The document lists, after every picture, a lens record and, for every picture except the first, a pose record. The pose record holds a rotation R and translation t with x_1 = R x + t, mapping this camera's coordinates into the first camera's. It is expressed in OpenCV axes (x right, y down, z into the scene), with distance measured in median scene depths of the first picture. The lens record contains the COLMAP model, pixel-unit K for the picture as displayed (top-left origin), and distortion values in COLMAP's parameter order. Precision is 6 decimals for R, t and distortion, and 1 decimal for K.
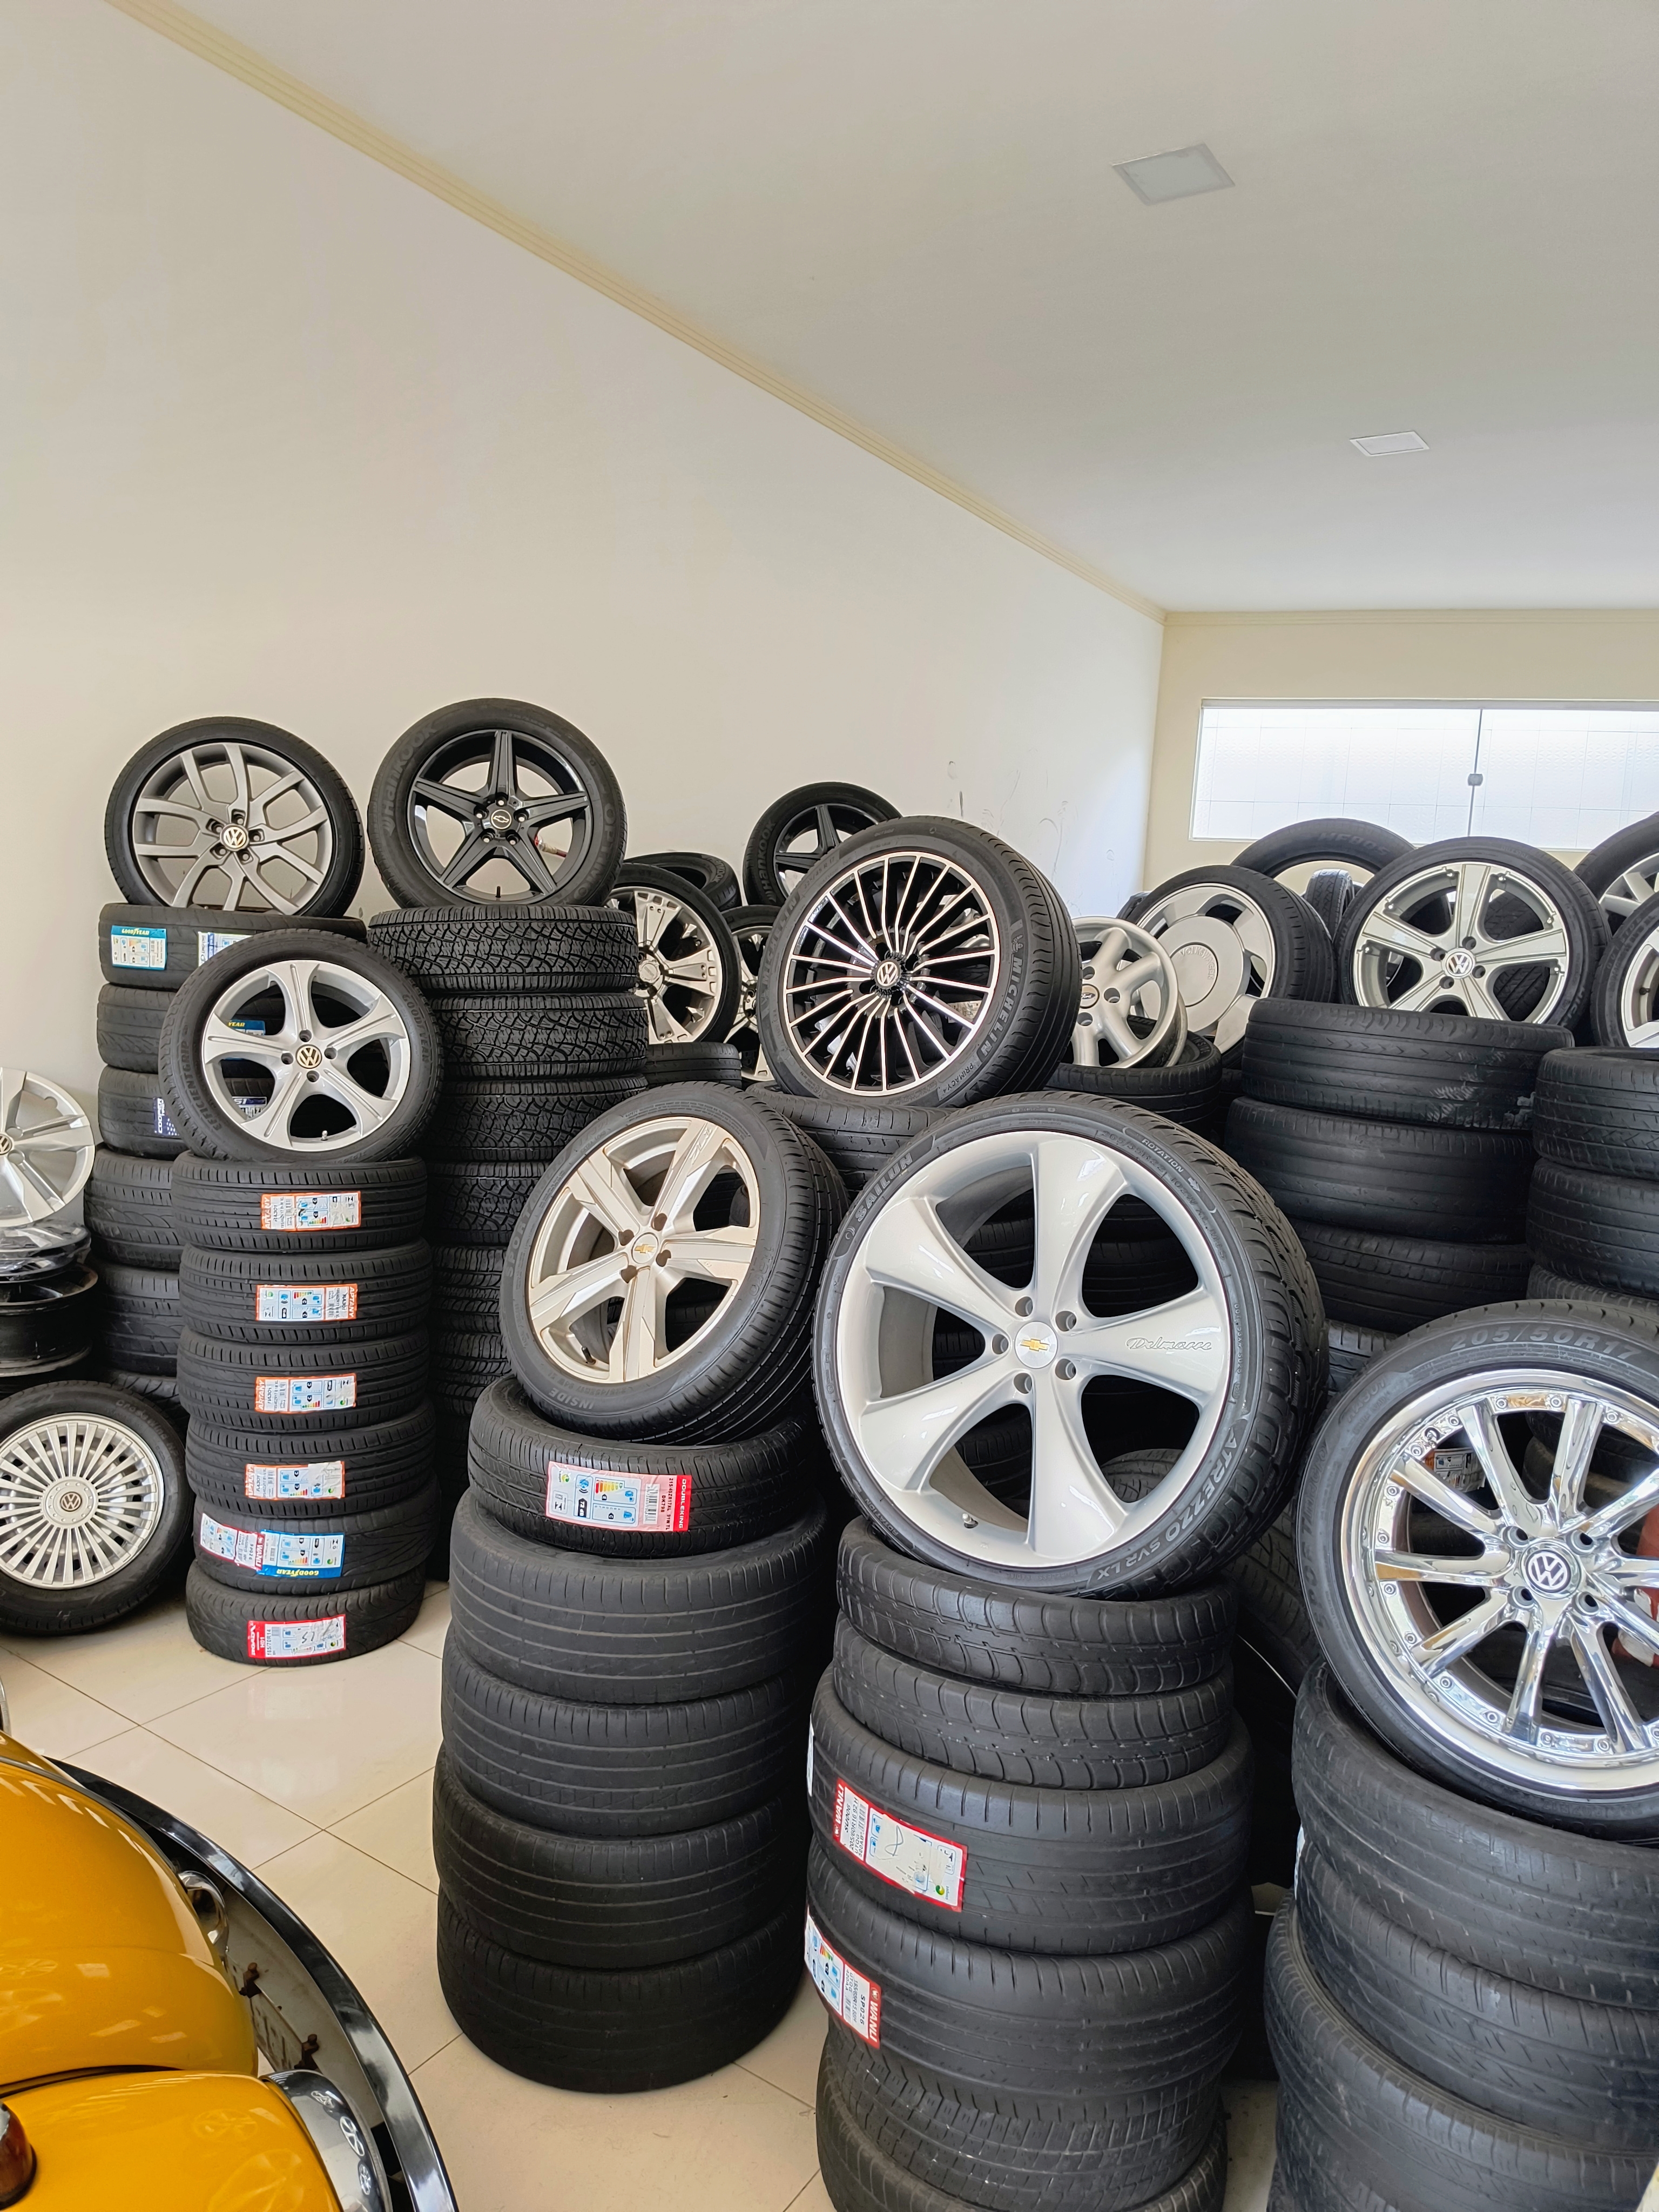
lens RADIAL K [[1483.0, 0, 834.8], [0, 1483.0, 1078.1], [0, 0, 1]] dist [-0.006469, -0.000053]
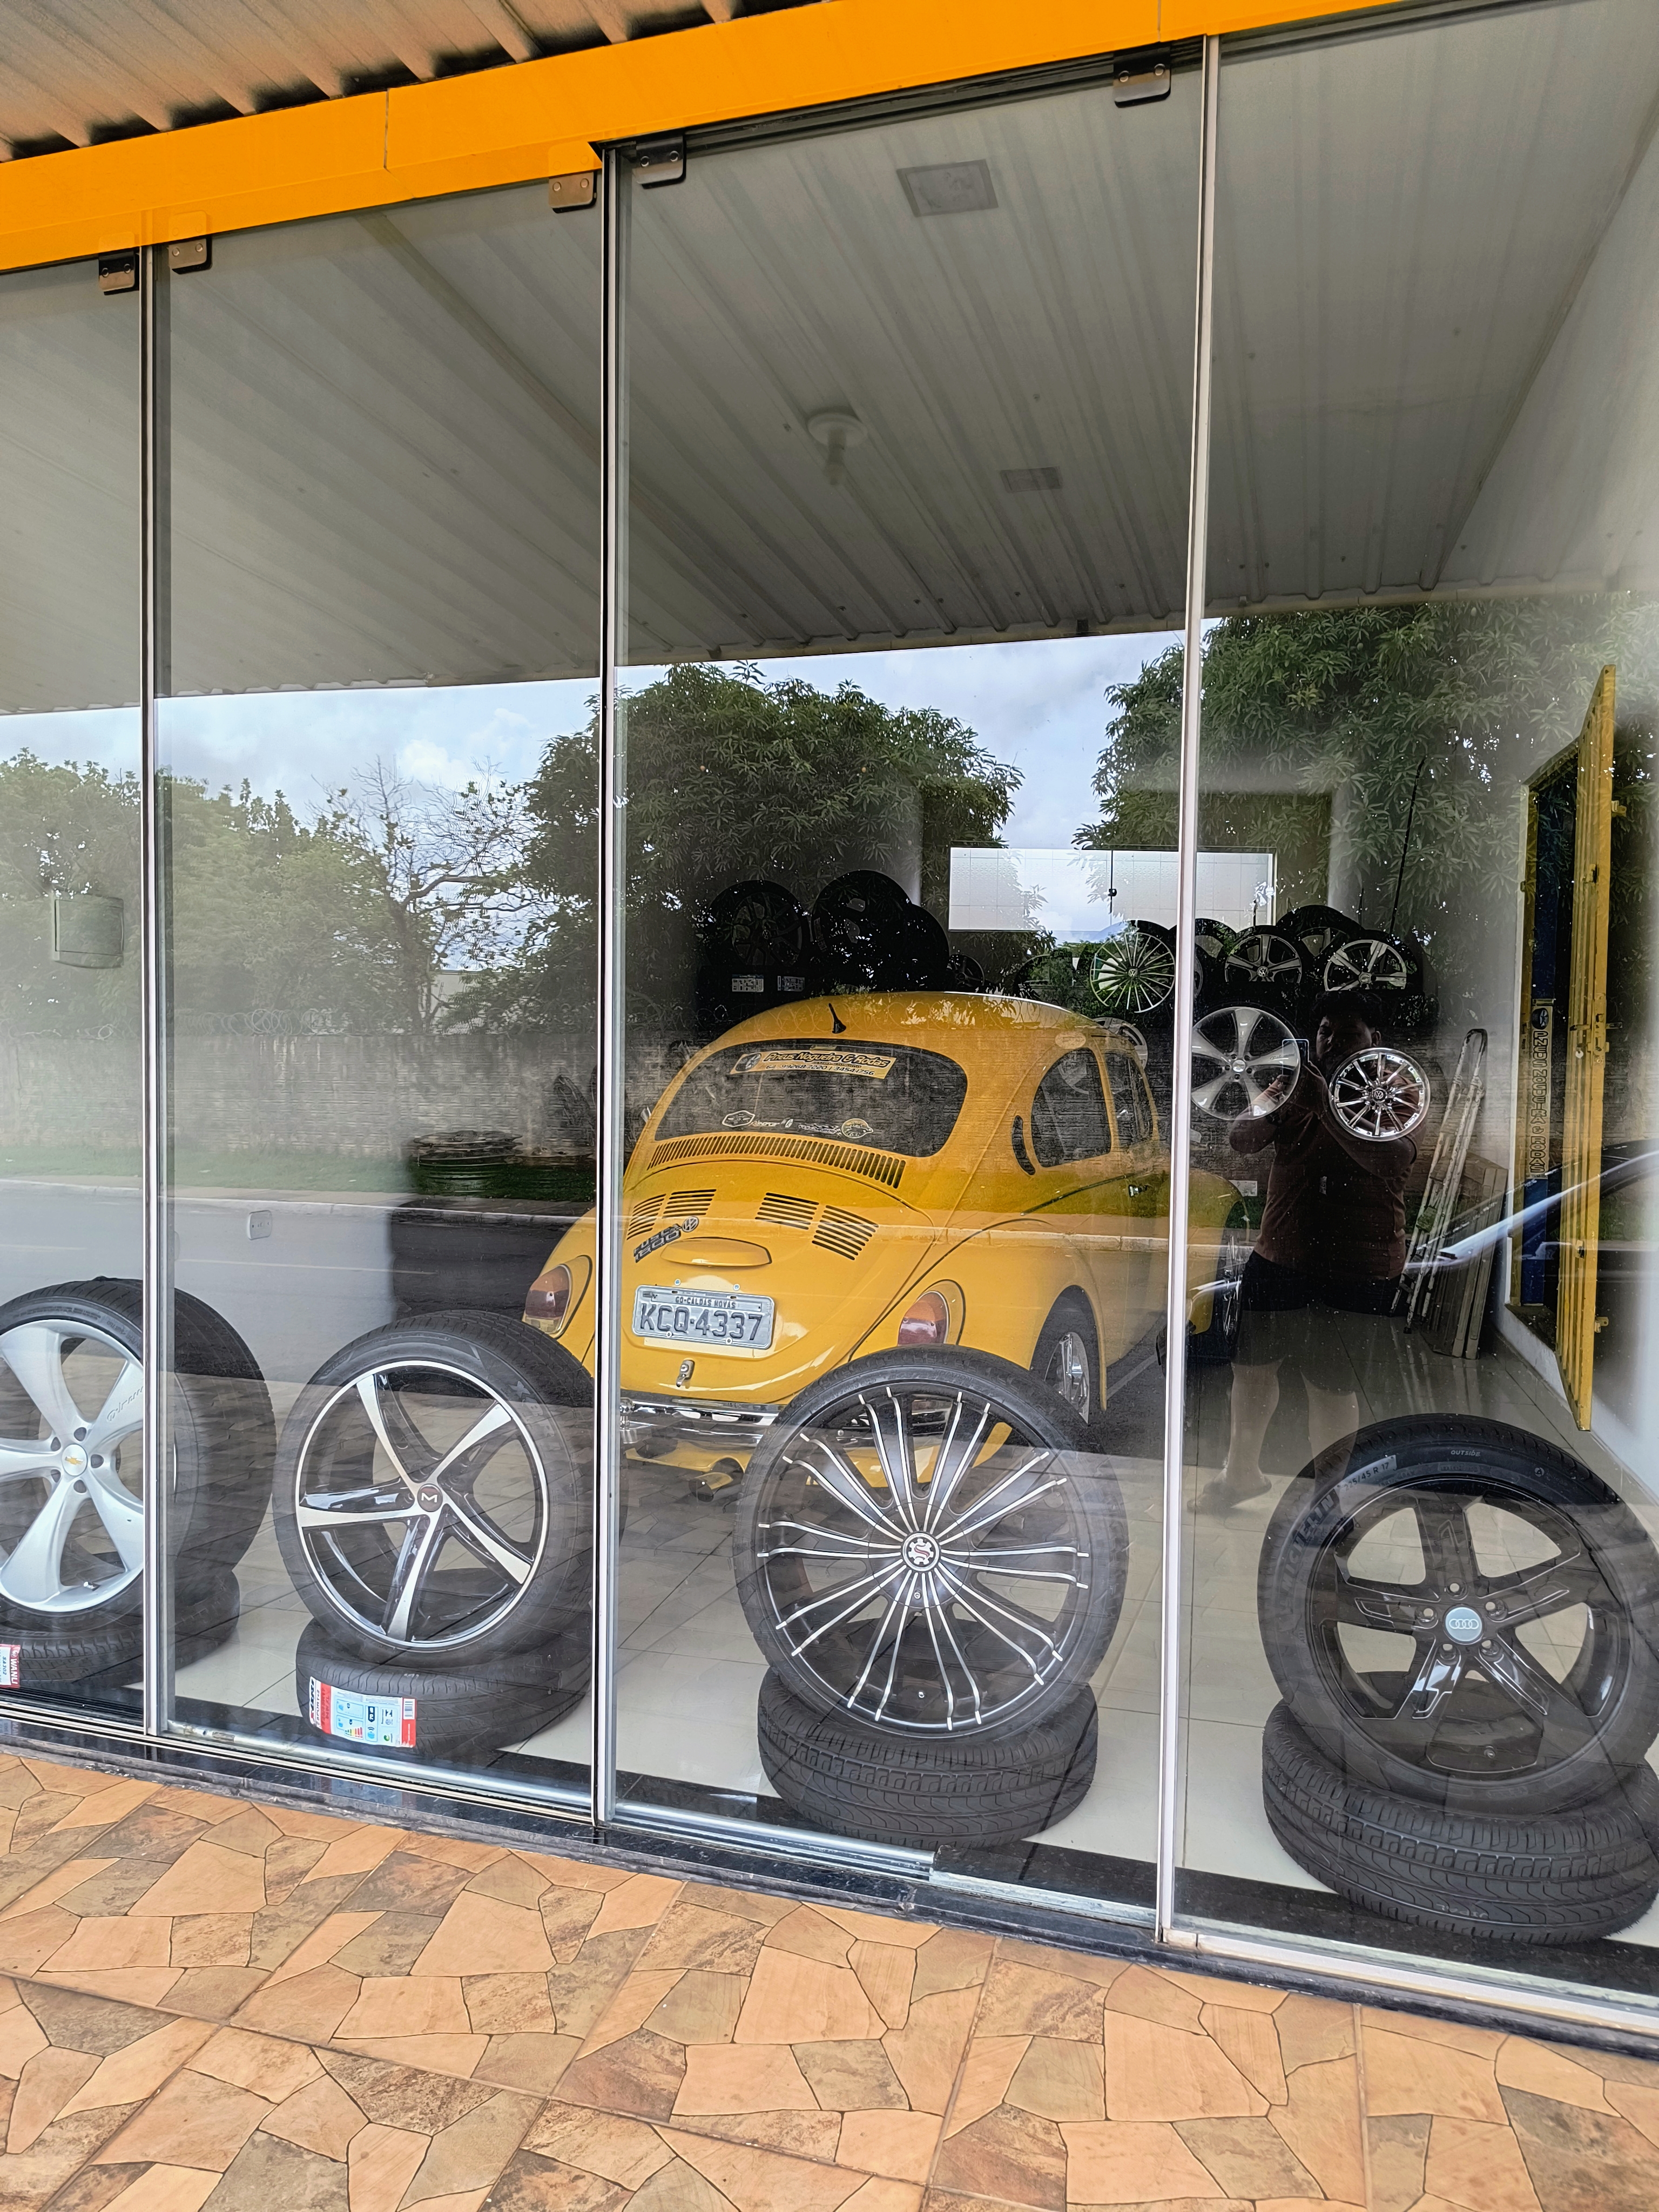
lens RADIAL K [[1379.1, 0, 824.8], [0, 1379.1, 1083.5], [0, 0, 1]] dist [0.000427, -0.000475]
pose [[0.950950, -0.048591, 0.305506, -1.474904], [0.064680, 0.996990, -0.042760, 0.240578], [-0.302509, 0.060422, 0.951230, -1.507999]]
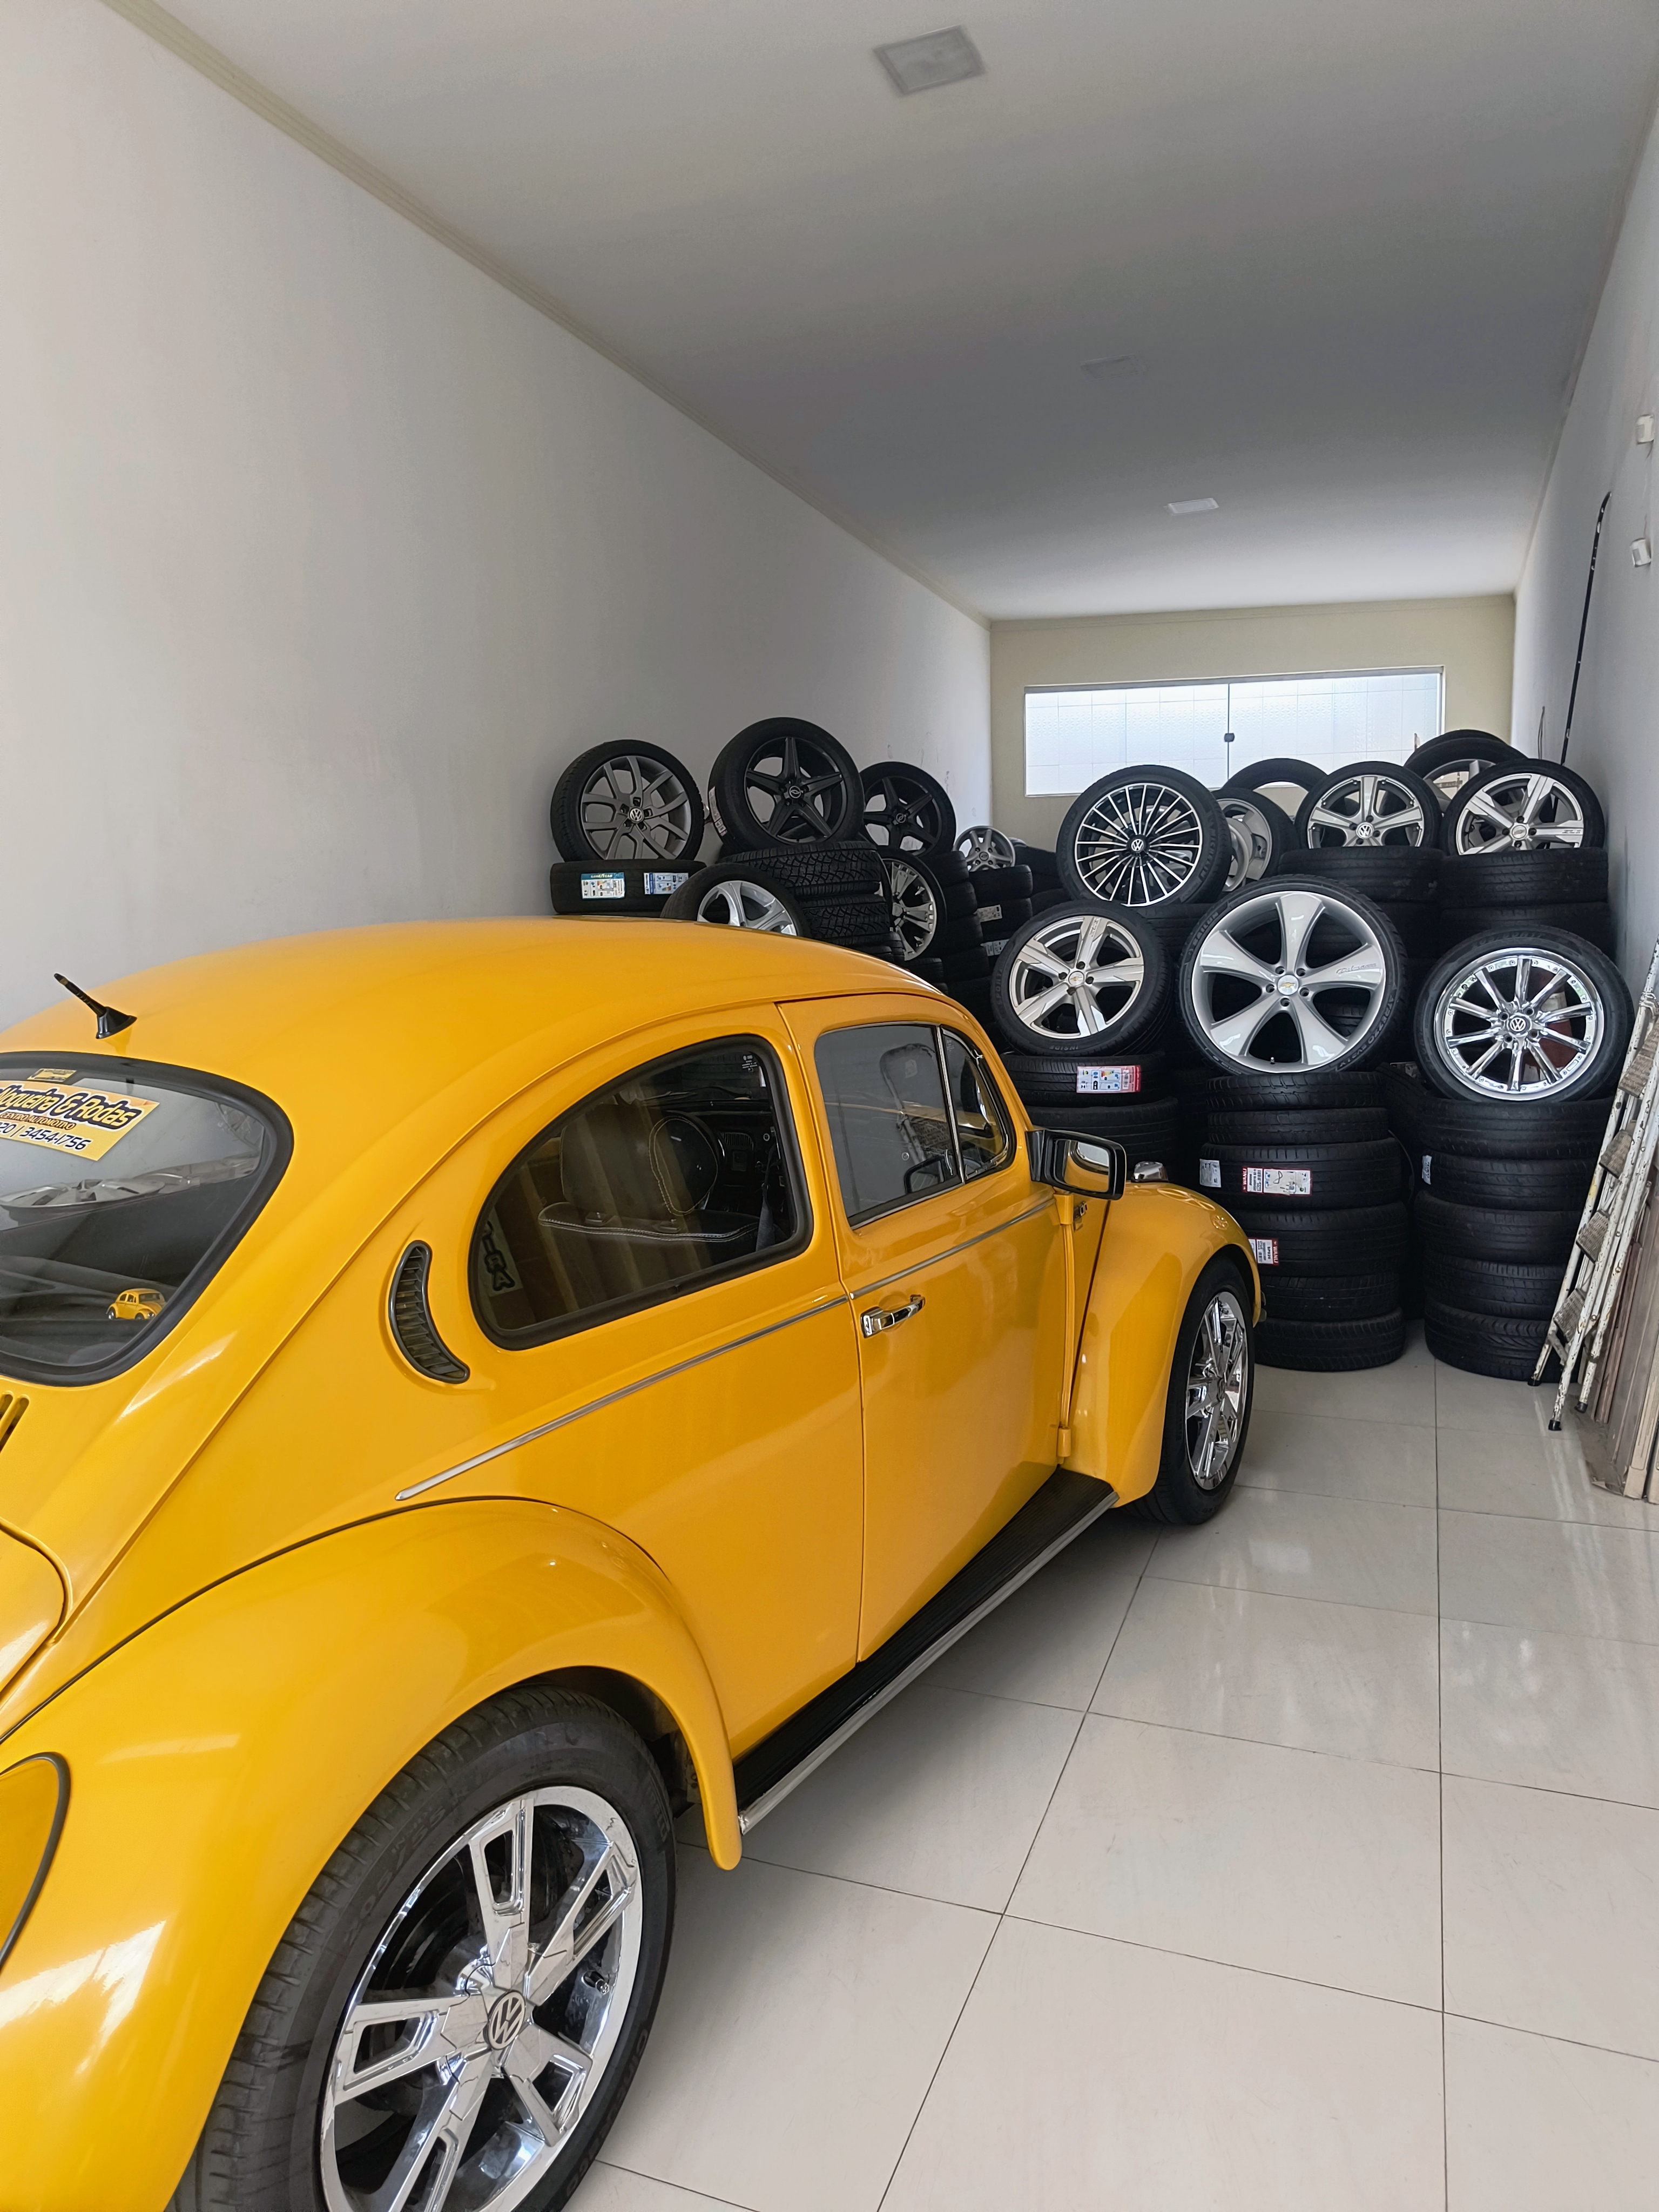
lens RADIAL K [[1434.0, 0, 829.5], [0, 1434.0, 1106.0], [0, 0, 1]] dist [-0.006960, -0.006093]
pose [[0.976672, -0.109418, 0.184771, -0.785391], [0.103923, 0.993813, 0.039199, 0.163520], [-0.187917, -0.019083, 0.982000, -0.832450]]
